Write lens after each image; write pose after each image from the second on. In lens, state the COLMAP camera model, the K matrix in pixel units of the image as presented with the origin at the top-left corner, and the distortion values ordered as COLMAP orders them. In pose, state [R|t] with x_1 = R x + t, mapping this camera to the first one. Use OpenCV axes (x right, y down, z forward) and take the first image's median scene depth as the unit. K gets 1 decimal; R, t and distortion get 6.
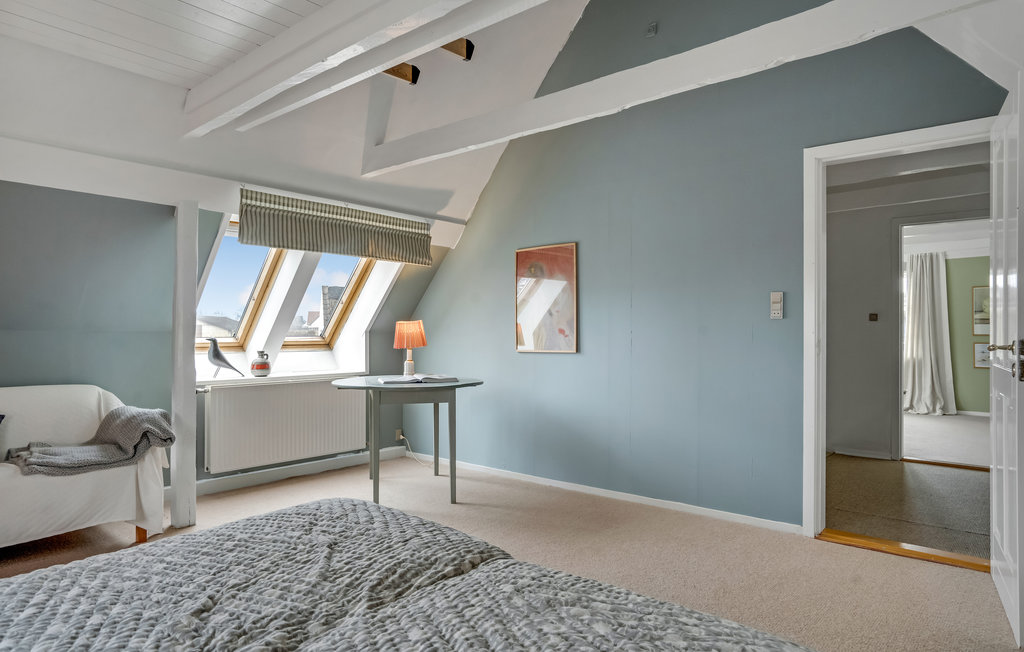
lens RADIAL K [[612.3, 0, 512.0], [0, 612.3, 326.0], [0, 0, 1]] dist [0.003682, 0.001604]
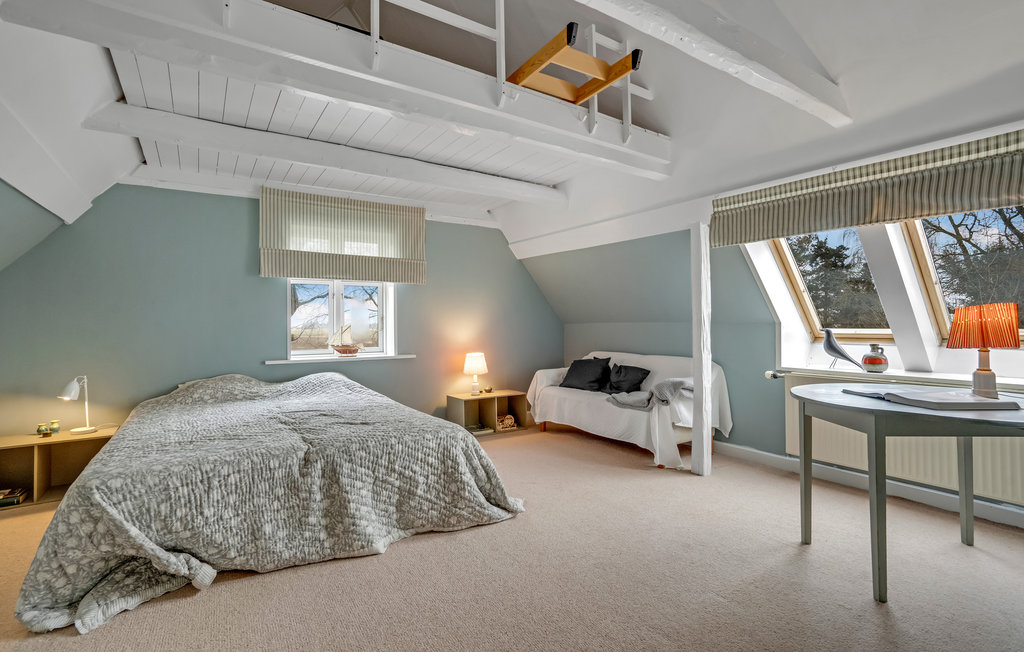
lens RADIAL K [[481.4, 0, 510.0], [0, 481.4, 318.5], [0, 0, 1]] dist [-0.031392, -0.000056]
pose [[-0.280599, -0.005866, -0.959807, 0.546112], [0.014241, 0.999846, -0.010275, 0.003392], [0.959719, -0.016552, -0.280472, 0.905962]]
